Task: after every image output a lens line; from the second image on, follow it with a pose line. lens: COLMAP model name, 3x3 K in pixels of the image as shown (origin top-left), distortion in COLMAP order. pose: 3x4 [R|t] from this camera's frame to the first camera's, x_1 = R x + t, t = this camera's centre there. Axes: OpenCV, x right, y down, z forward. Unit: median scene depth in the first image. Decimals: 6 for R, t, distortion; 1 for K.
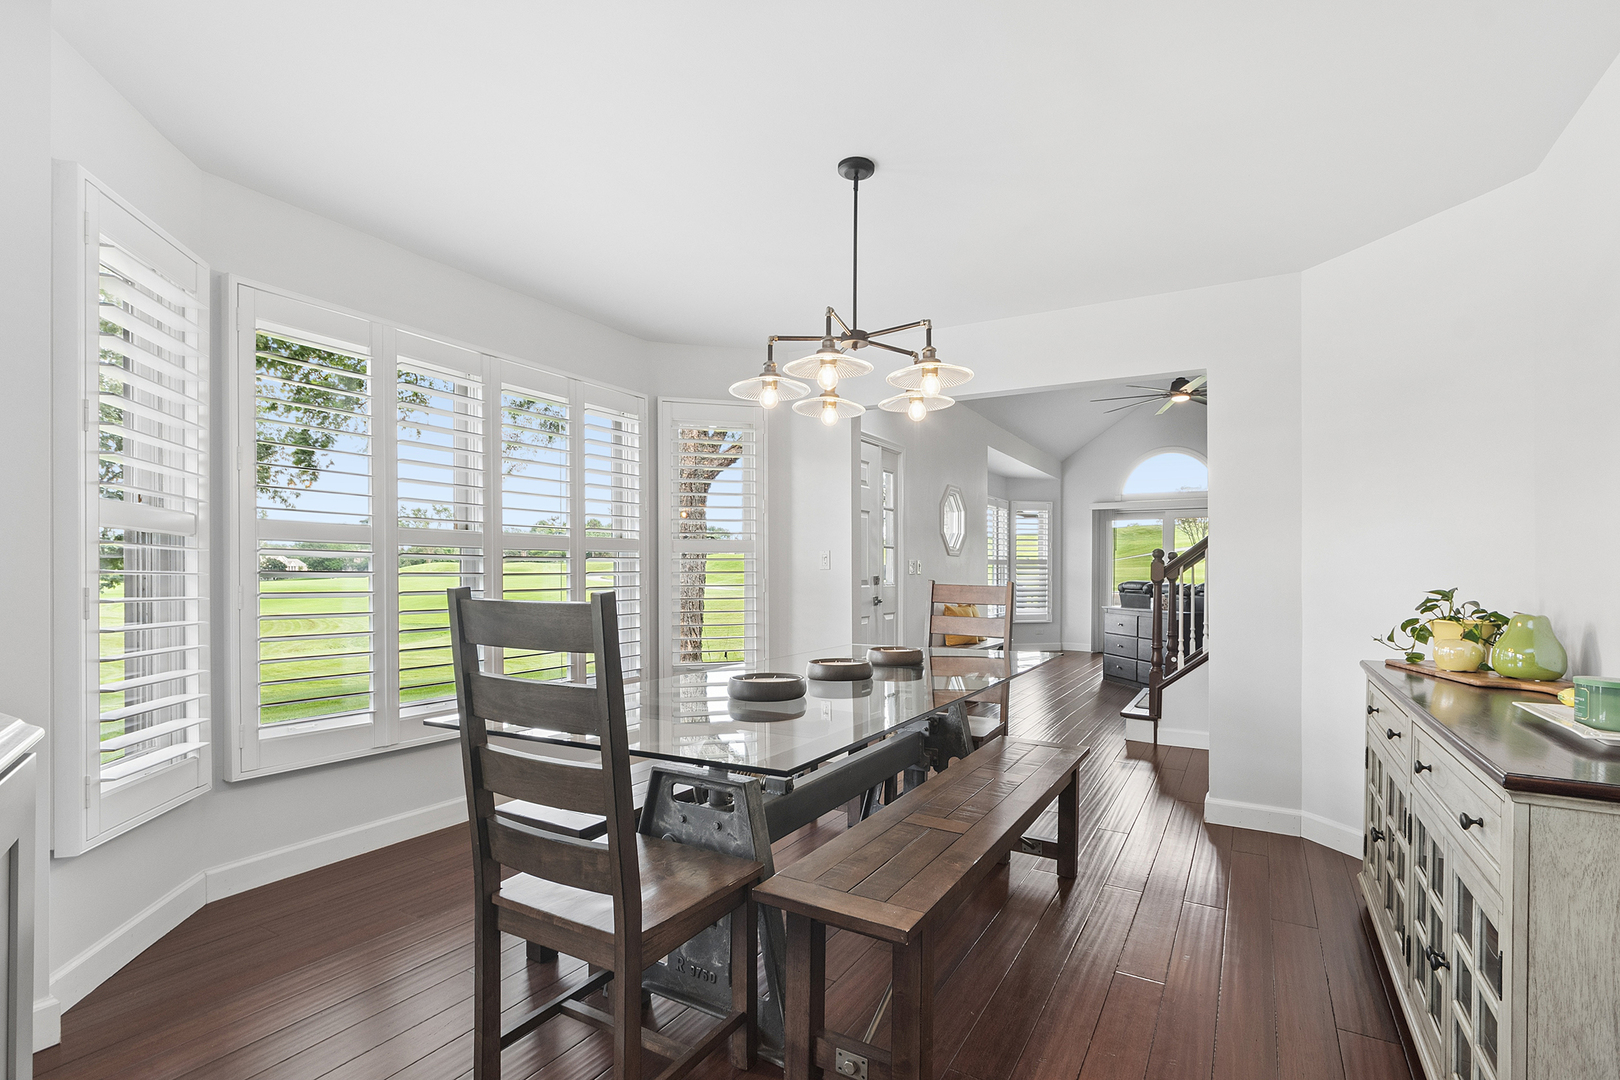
lens RADIAL K [[742.5, 0, 813.9], [0, 742.5, 579.9], [0, 0, 1]] dist [-0.000791, -0.000573]
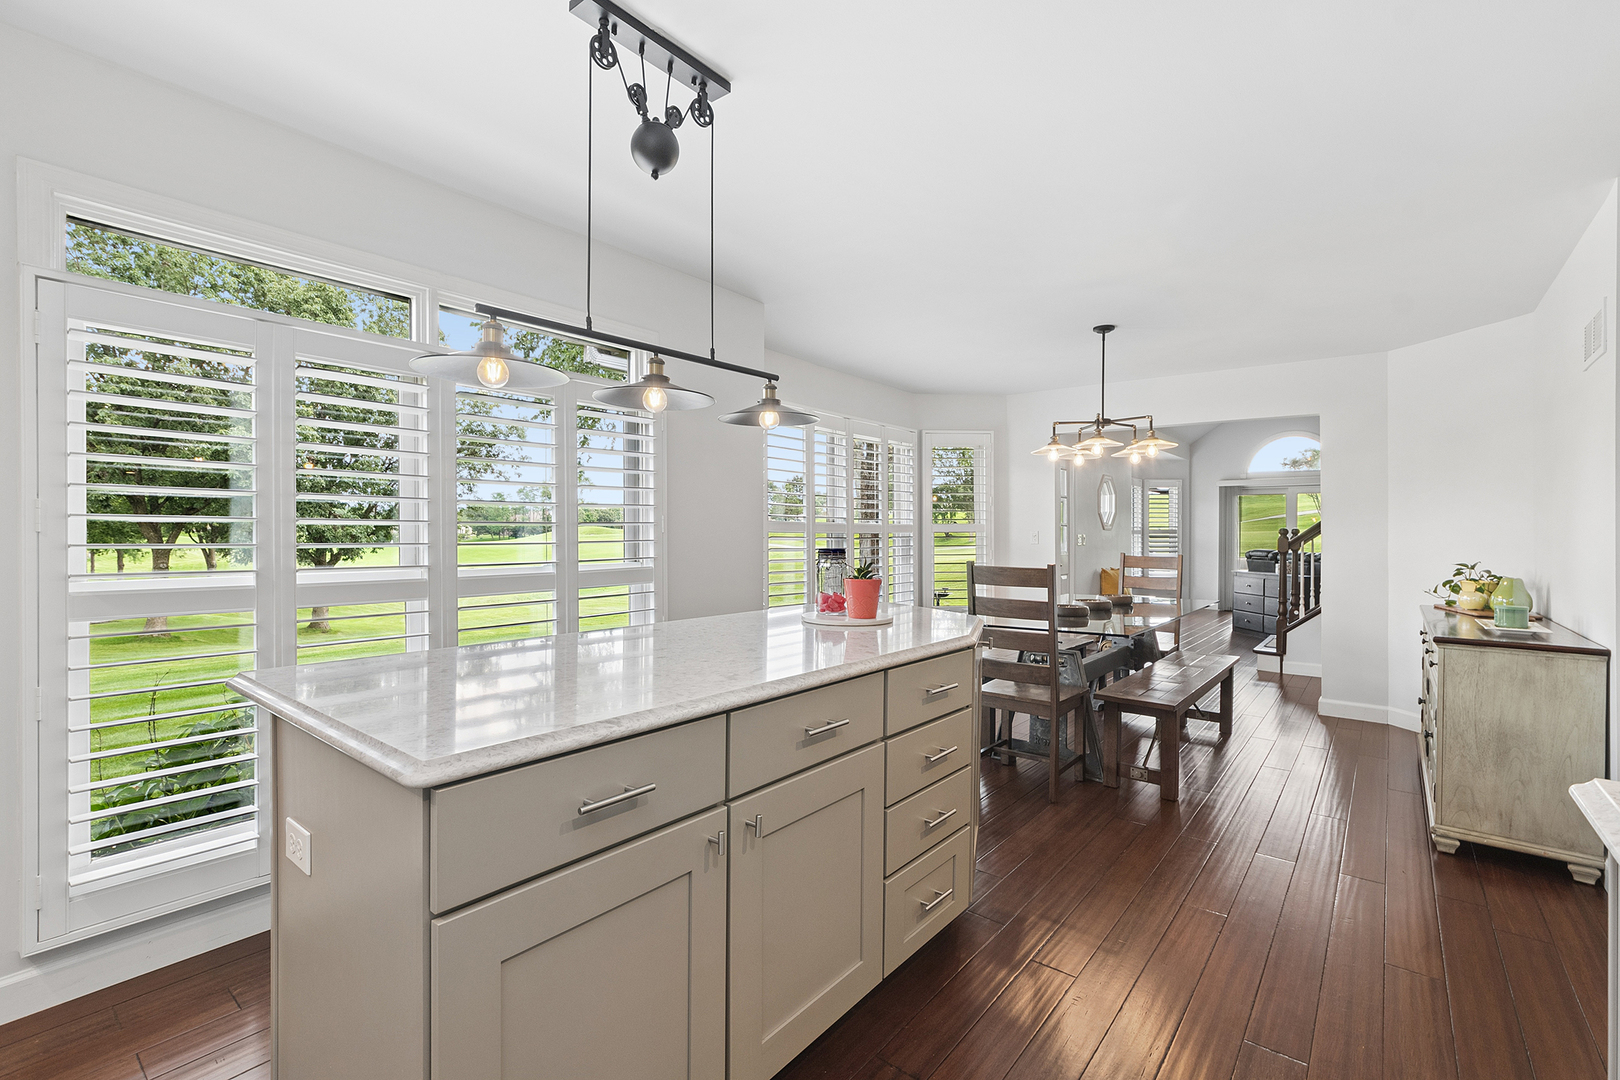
lens RADIAL K [[700.4, 0, 782.2], [0, 700.4, 535.8], [0, 0, 1]] dist [-0.037407, 0.009788]
pose [[0.981865, 0.001397, -0.189578, -0.188881], [-0.003031, 0.999961, -0.008329, -0.014564], [0.189559, 0.008752, 0.981830, -0.390957]]
